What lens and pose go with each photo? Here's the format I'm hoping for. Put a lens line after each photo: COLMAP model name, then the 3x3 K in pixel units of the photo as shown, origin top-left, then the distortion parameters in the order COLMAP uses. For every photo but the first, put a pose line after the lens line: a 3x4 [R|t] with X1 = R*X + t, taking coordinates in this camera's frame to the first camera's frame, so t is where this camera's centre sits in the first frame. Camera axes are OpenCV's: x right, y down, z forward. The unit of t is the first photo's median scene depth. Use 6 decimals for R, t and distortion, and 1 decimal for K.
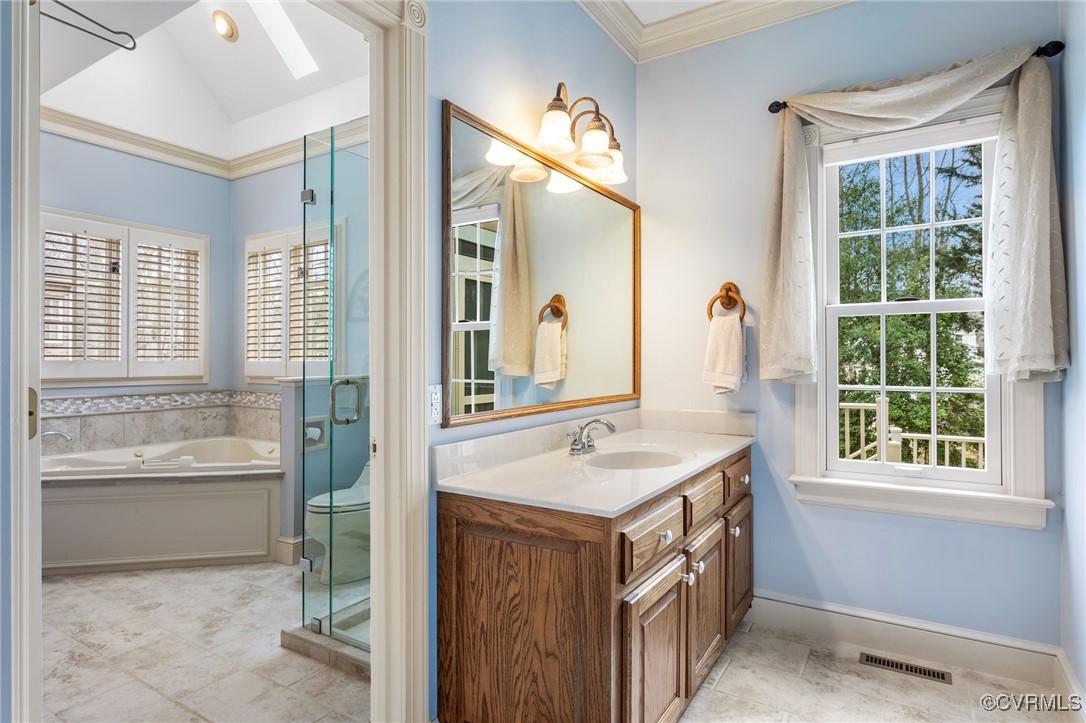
lens RADIAL K [[588.7, 0, 543.3], [0, 588.7, 360.1], [0, 0, 1]] dist [0.006698, -0.003183]
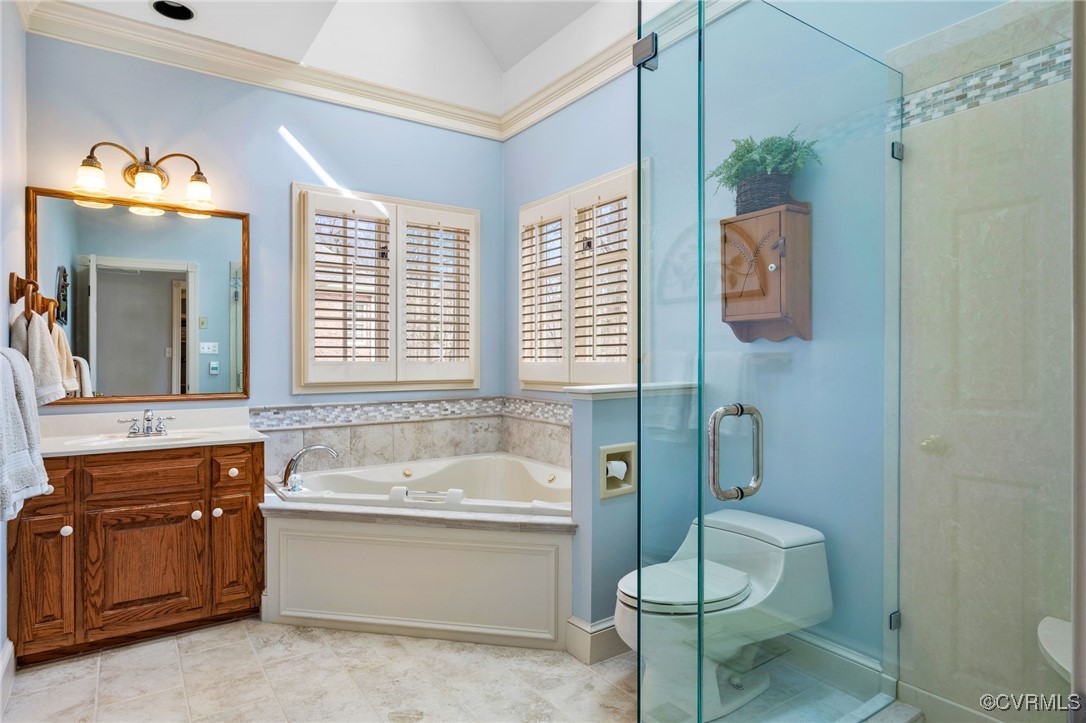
lens RADIAL K [[588.7, 0, 542.0], [0, 588.7, 361.0], [0, 0, 1]] dist [0.006698, -0.003183]
pose [[0.917626, -0.001199, -0.397443, -0.174436], [0.002792, 0.999990, 0.003431, -0.002012], [0.397435, -0.004258, 0.917620, 0.303766]]
